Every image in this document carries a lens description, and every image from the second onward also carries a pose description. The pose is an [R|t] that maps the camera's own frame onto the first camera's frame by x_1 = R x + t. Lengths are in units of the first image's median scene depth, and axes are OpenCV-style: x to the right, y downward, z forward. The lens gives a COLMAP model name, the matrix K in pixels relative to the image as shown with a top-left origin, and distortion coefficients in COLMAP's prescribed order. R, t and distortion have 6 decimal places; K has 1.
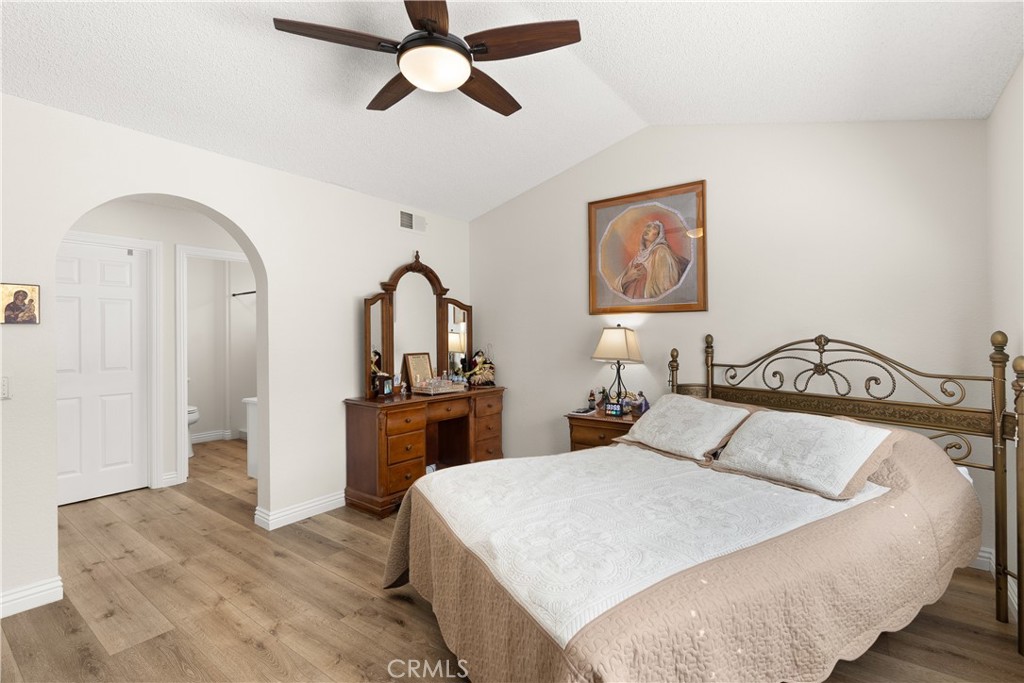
lens RADIAL K [[467.6, 0, 510.1], [0, 467.6, 337.4], [0, 0, 1]] dist [-0.010135, 0.003792]
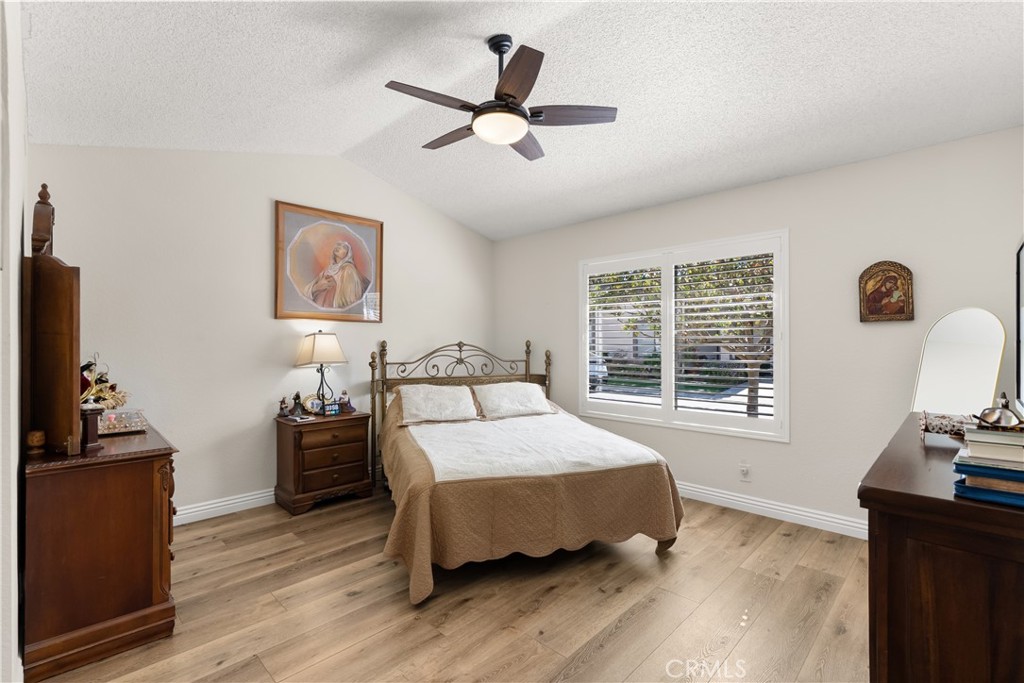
lens RADIAL K [[467.6, 0, 510.1], [0, 467.6, 341.9], [0, 0, 1]] dist [-0.010135, 0.003792]
pose [[0.135238, 0.006900, 0.990789, -0.829777], [0.001017, 0.999974, -0.007103, 0.007026], [-0.990813, 0.001968, 0.135228, 0.472504]]
